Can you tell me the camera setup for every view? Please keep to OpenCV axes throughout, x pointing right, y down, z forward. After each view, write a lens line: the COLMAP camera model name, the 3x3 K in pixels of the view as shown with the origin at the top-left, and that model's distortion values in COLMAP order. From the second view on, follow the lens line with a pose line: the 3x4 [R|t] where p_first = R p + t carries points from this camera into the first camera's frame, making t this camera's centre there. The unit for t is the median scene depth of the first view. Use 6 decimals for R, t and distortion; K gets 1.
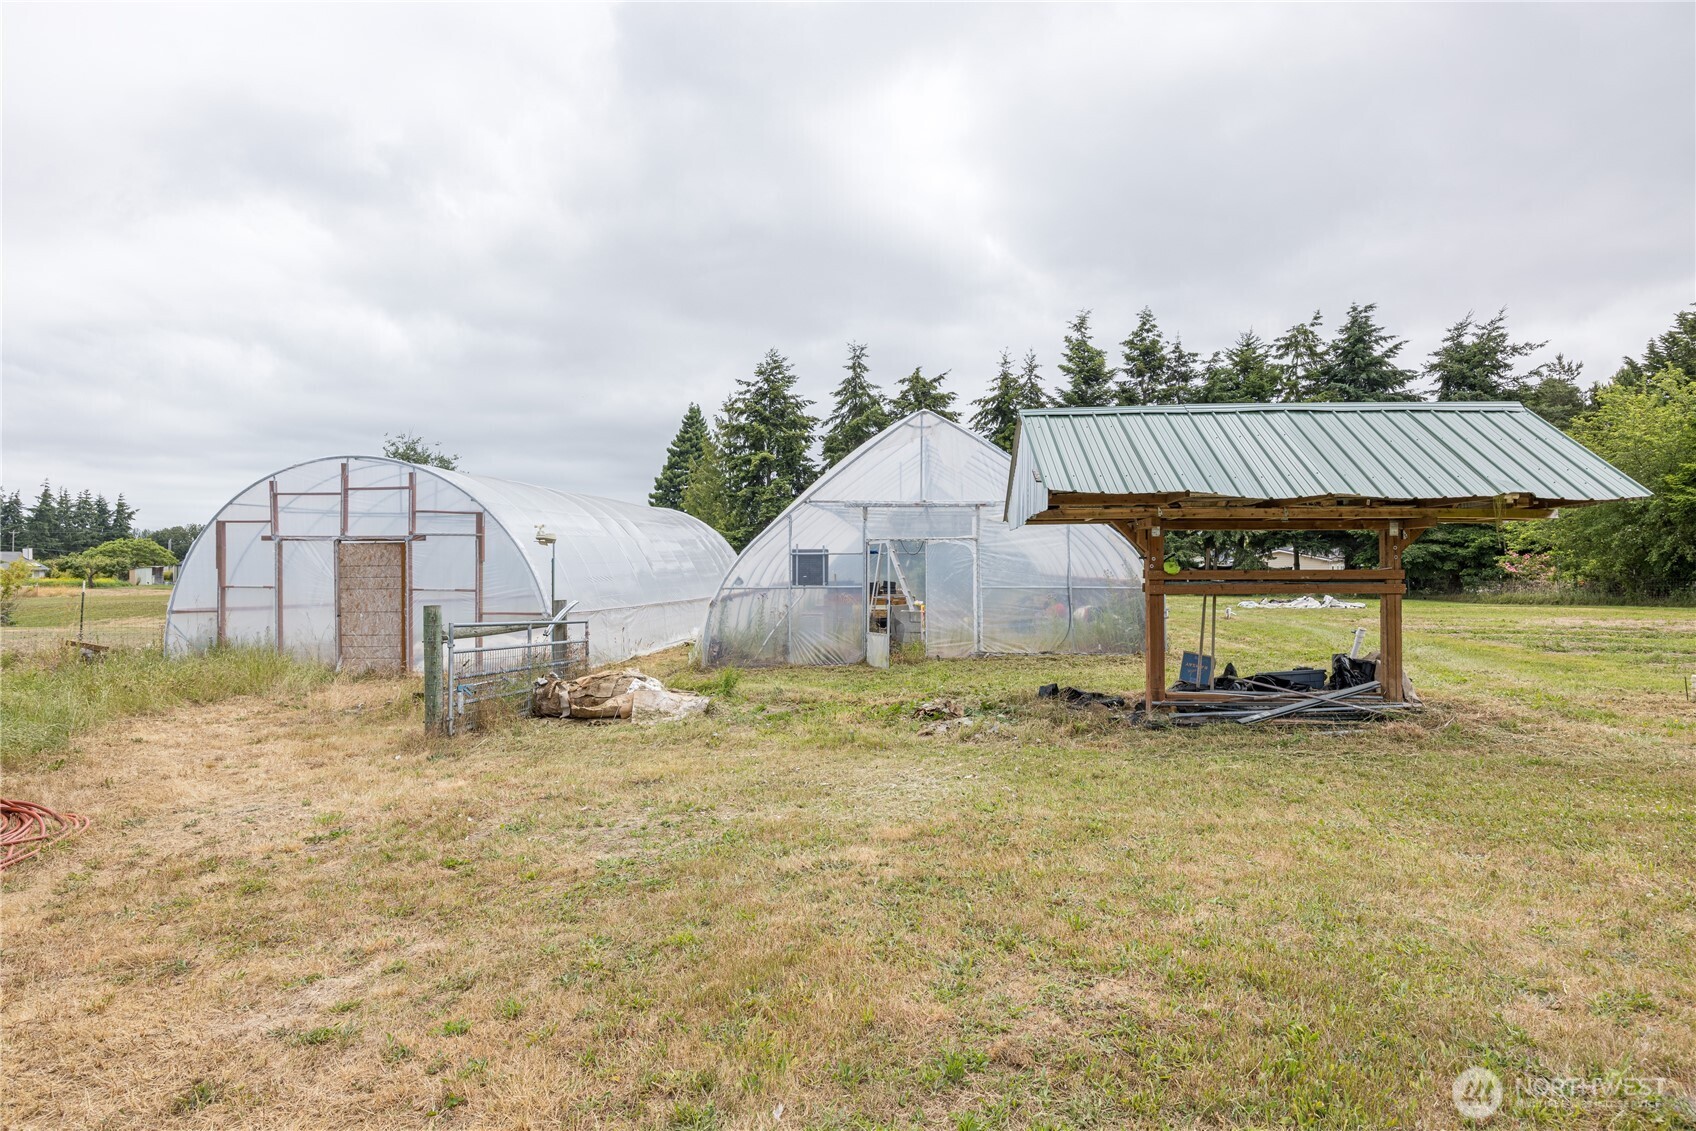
lens RADIAL K [[945.4, 0, 844.4], [0, 945.4, 564.5], [0, 0, 1]] dist [0.006591, -0.008778]
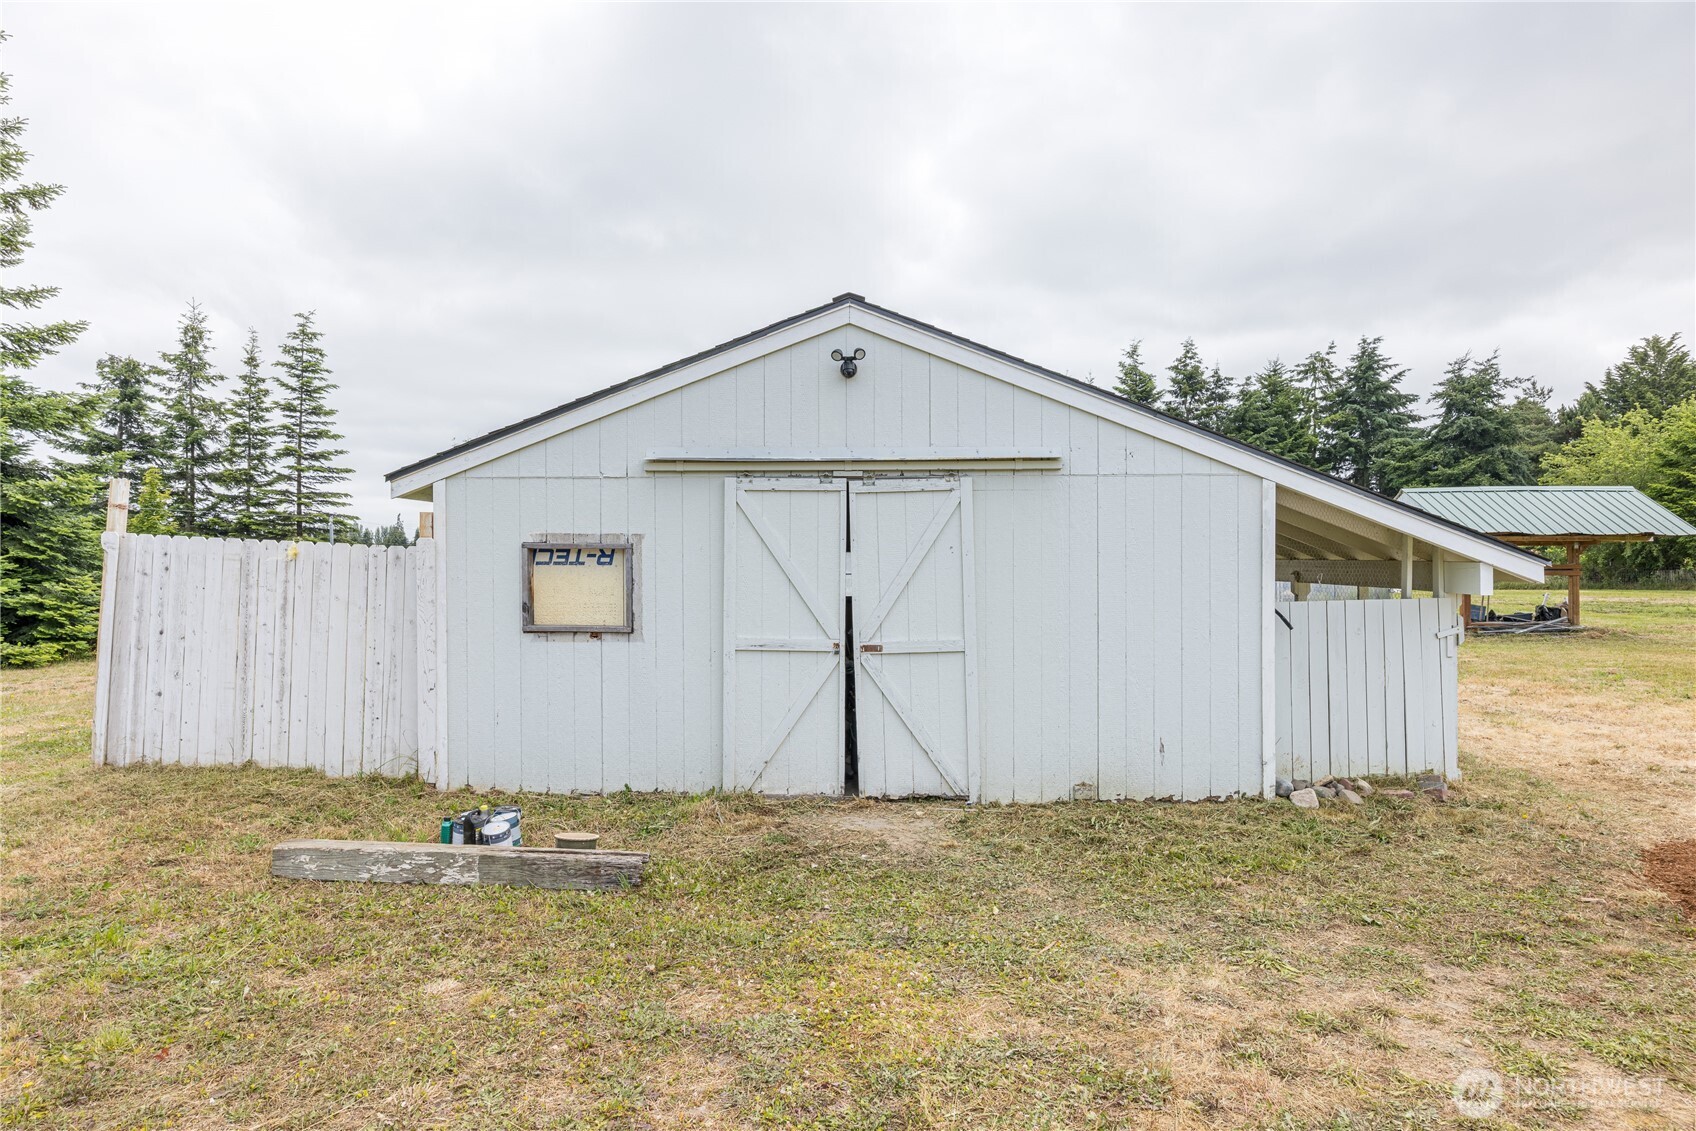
lens RADIAL K [[945.4, 0, 844.4], [0, 945.4, 564.5], [0, 0, 1]] dist [0.006591, -0.008778]
pose [[0.998982, -0.003948, 0.044938, -0.159332], [0.003672, 0.999974, 0.006208, -0.001895], [-0.044961, -0.006037, 0.998970, -0.146115]]
